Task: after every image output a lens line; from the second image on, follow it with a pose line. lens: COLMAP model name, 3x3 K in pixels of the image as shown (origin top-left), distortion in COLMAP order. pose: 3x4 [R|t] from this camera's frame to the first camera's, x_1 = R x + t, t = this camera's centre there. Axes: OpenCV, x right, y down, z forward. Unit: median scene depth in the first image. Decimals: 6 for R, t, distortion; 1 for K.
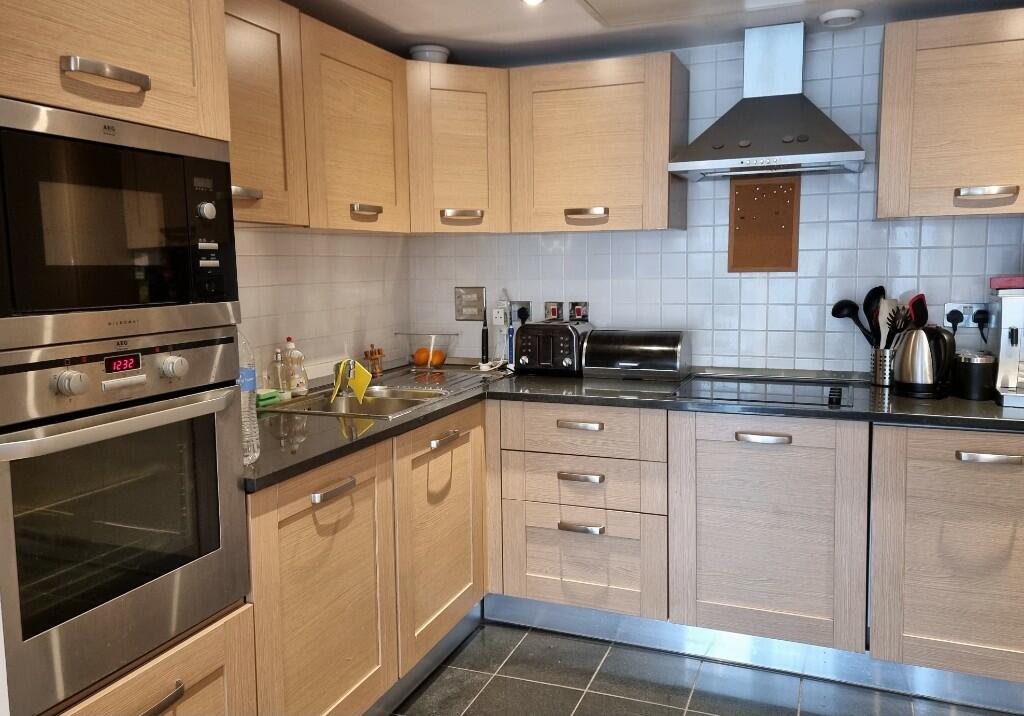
lens RADIAL K [[818.2, 0, 512.0], [0, 818.2, 358.0], [0, 0, 1]] dist [0.078676, -0.085466]
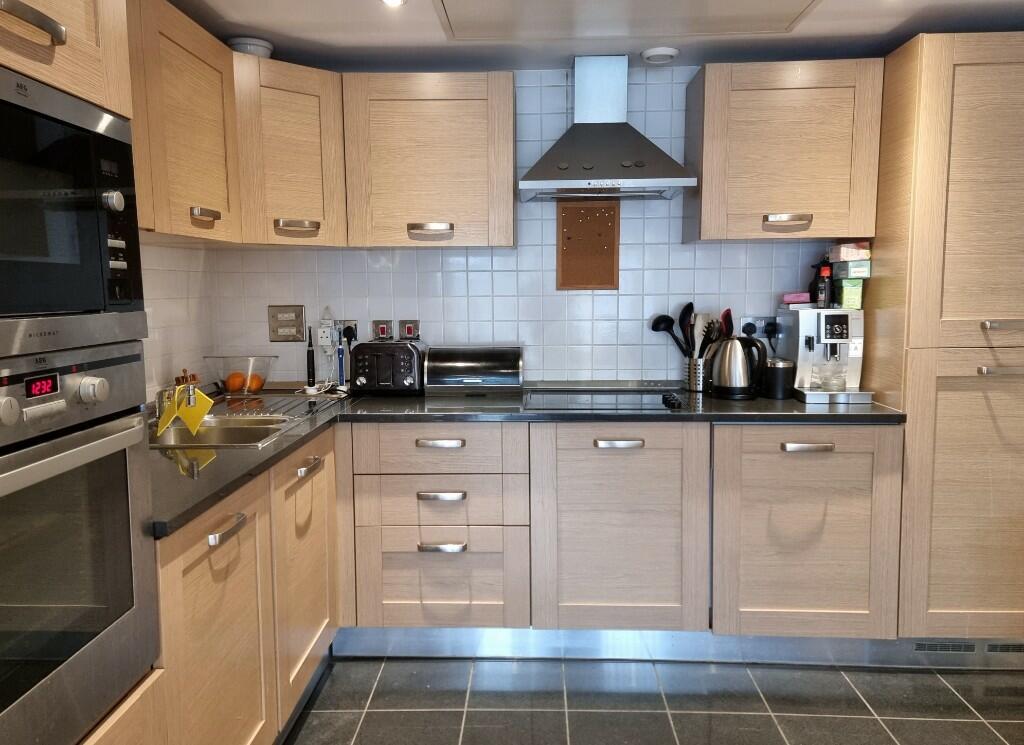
lens RADIAL K [[809.4, 0, 512.7], [0, 809.4, 387.0], [0, 0, 1]] dist [0.082799, -0.072261]
pose [[0.940476, -0.037509, 0.337784, -0.160202], [0.036524, 0.999290, 0.009272, 0.008586], [-0.337892, 0.003617, 0.941178, 0.052676]]
